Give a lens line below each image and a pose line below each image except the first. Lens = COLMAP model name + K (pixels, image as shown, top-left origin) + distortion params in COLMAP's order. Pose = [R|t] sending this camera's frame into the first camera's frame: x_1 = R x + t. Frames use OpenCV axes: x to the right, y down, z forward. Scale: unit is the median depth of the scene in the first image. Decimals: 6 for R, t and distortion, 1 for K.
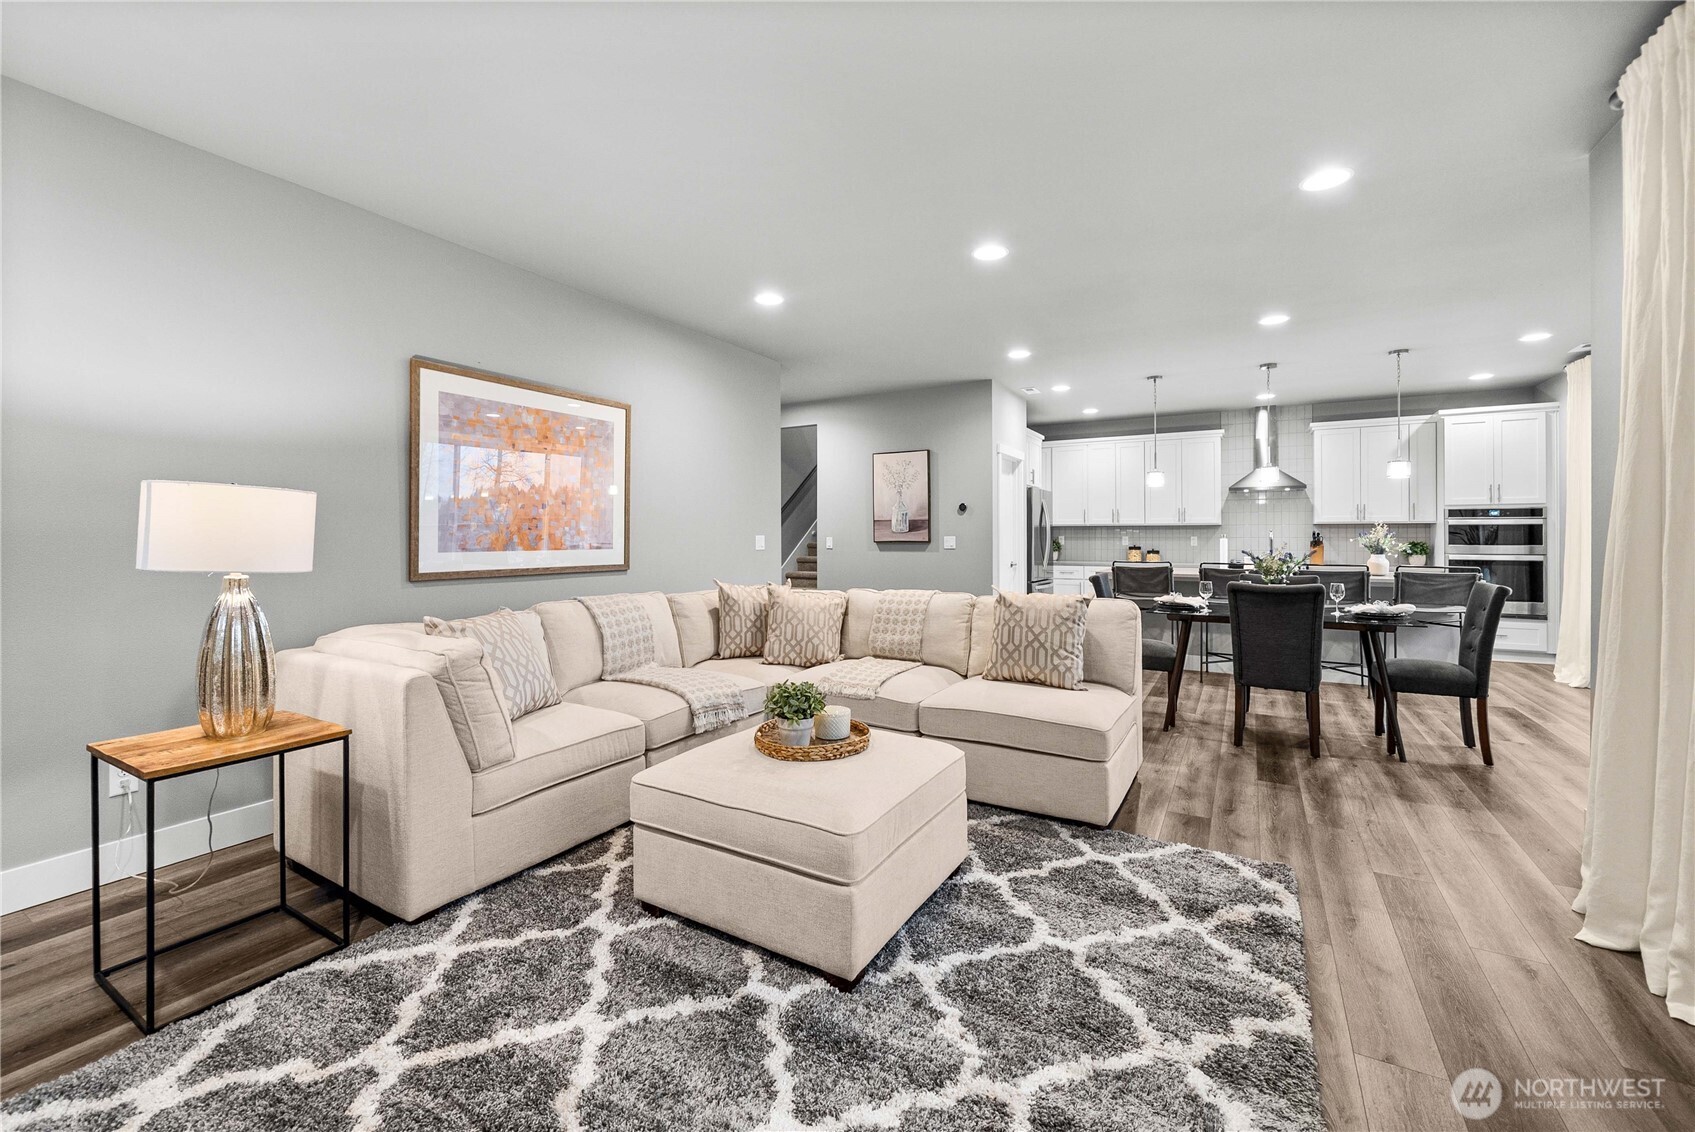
lens RADIAL K [[696.5, 0, 850.0], [0, 696.5, 535.2], [0, 0, 1]] dist [-0.002070, -0.000161]
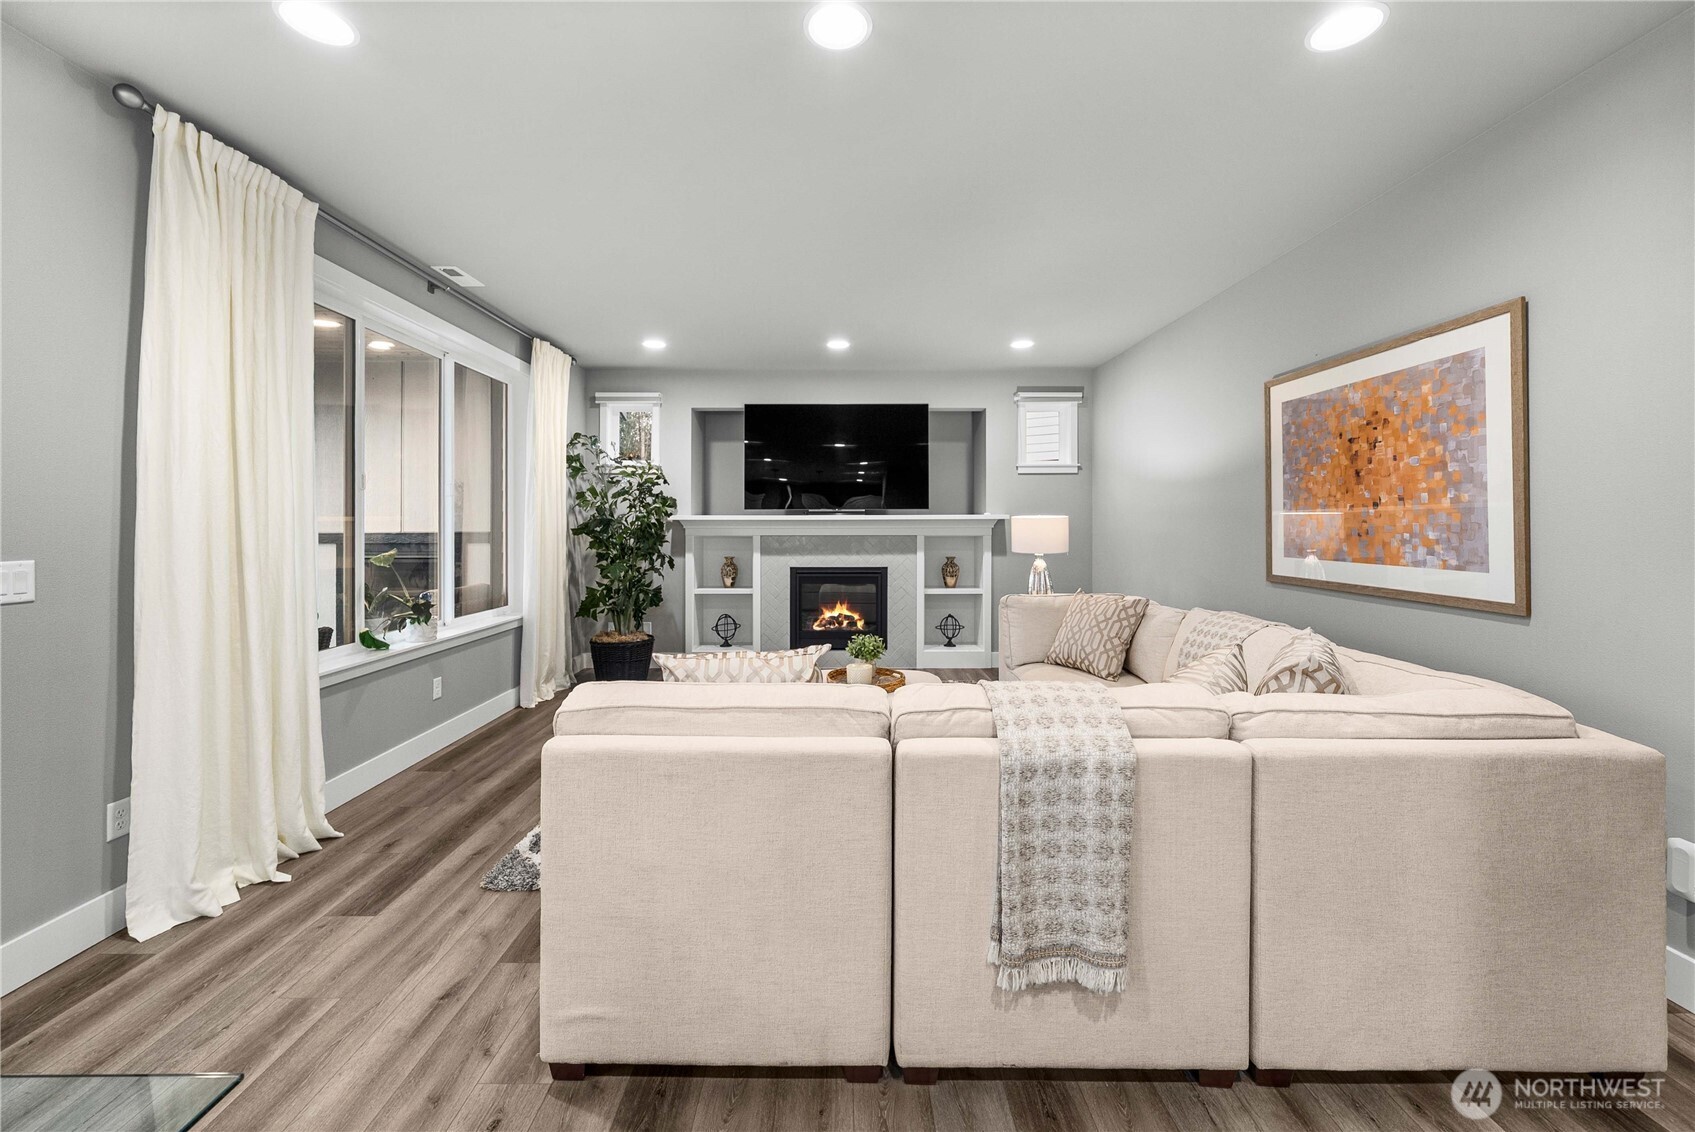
lens RADIAL K [[666.9, 0, 837.3], [0, 666.9, 519.1], [0, 0, 1]] dist [-0.001886, -0.000089]
pose [[-0.872264, -0.000190, -0.489035, 0.495275], [0.003630, 0.999970, -0.006863, -0.028434], [0.489022, -0.007761, -0.872237, 1.584593]]
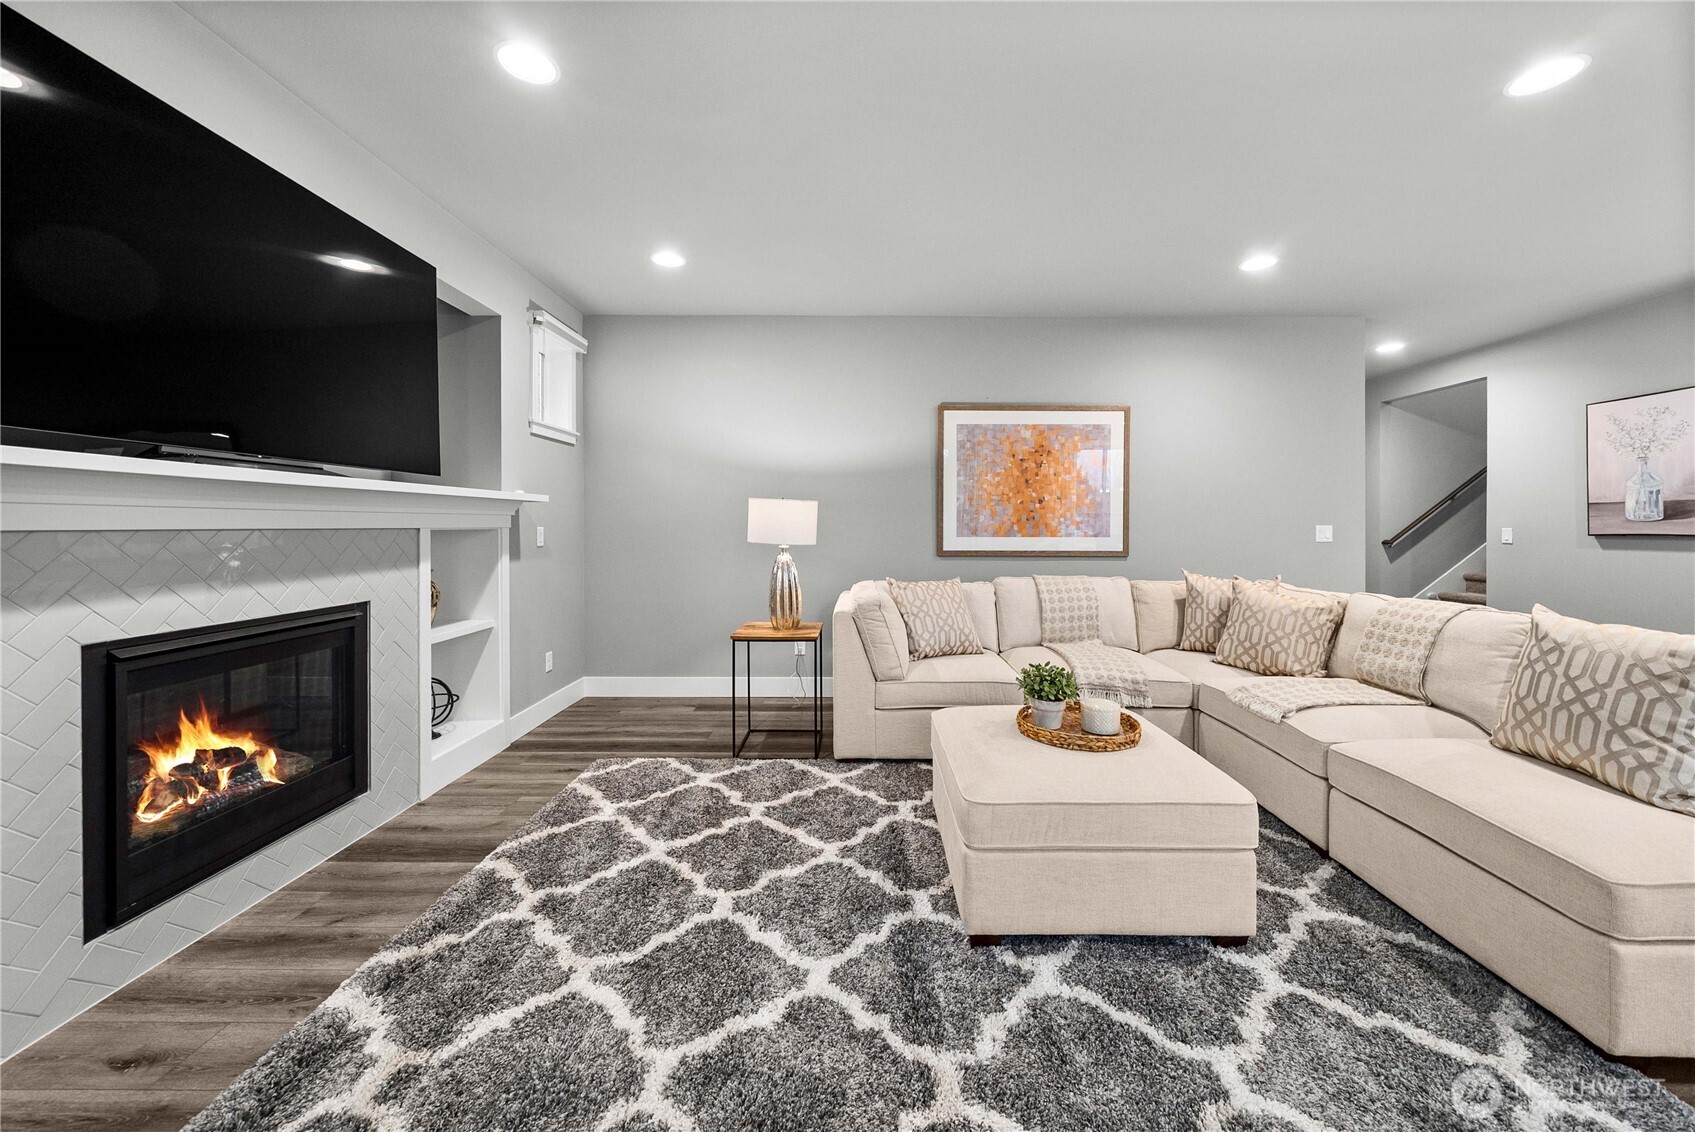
lens RADIAL K [[603.9, 0, 855.6], [0, 603.9, 526.7], [0, 0, 1]] dist [-0.007053, 0.000019]
pose [[0.497232, 0.002852, -0.867613, 0.394139], [-0.000364, 0.999995, 0.003079, 0.000033], [0.867618, -0.001215, 0.497230, 0.206252]]
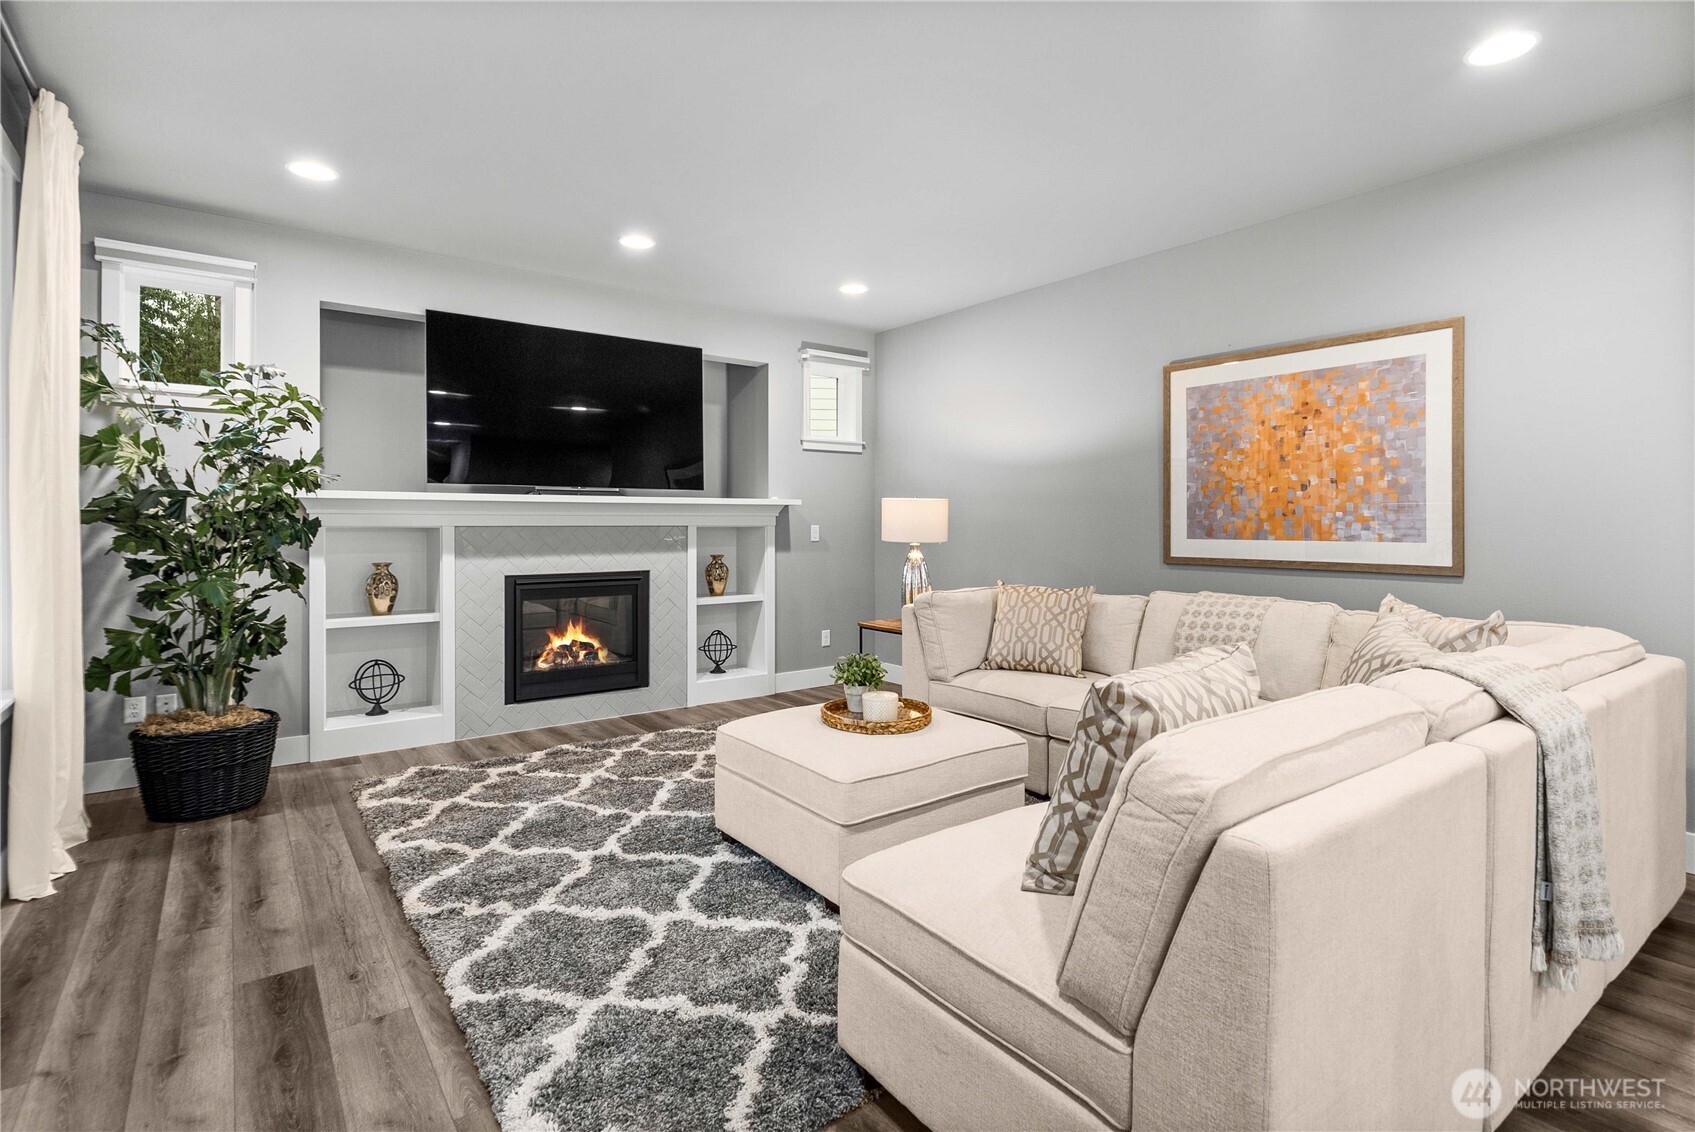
lens RADIAL K [[825.6, 0, 847.9], [0, 825.6, 526.8], [0, 0, 1]] dist [0.001305, 0.000369]
pose [[-0.397165, 0.004708, -0.917735, 0.804682], [0.002044, 0.999989, 0.004246, -0.000074], [0.917745, -0.000190, -0.397170, 1.052226]]
